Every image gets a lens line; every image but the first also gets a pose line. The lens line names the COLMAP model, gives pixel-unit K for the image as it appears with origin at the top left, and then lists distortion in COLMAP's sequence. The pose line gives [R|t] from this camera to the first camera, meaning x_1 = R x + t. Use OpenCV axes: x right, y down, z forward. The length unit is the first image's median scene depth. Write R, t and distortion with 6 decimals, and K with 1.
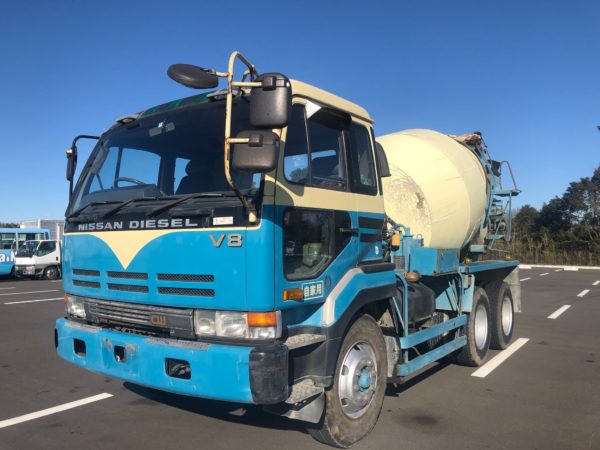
lens RADIAL K [[509.2, 0, 300.0], [0, 509.2, 225.0], [0, 0, 1]] dist [-0.001339, -0.001656]
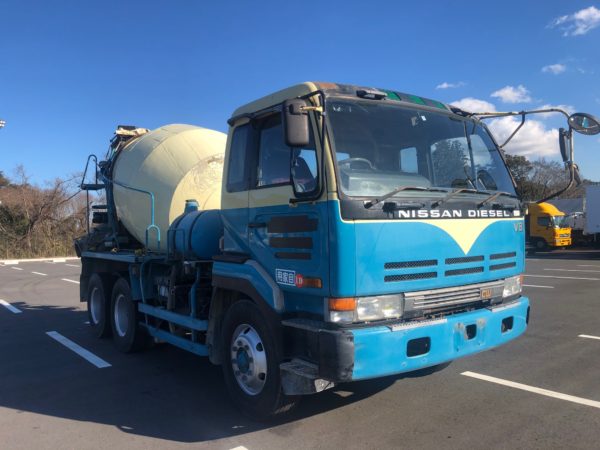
lens RADIAL K [[509.2, 0, 300.0], [0, 509.2, 225.0], [0, 0, 1]] dist [-0.001339, -0.001656]
pose [[0.282852, 0.004801, 0.959151, -1.451350], [-0.013861, 0.999904, -0.000917, 0.029555], [-0.959063, -0.013036, 0.282892, 1.011600]]
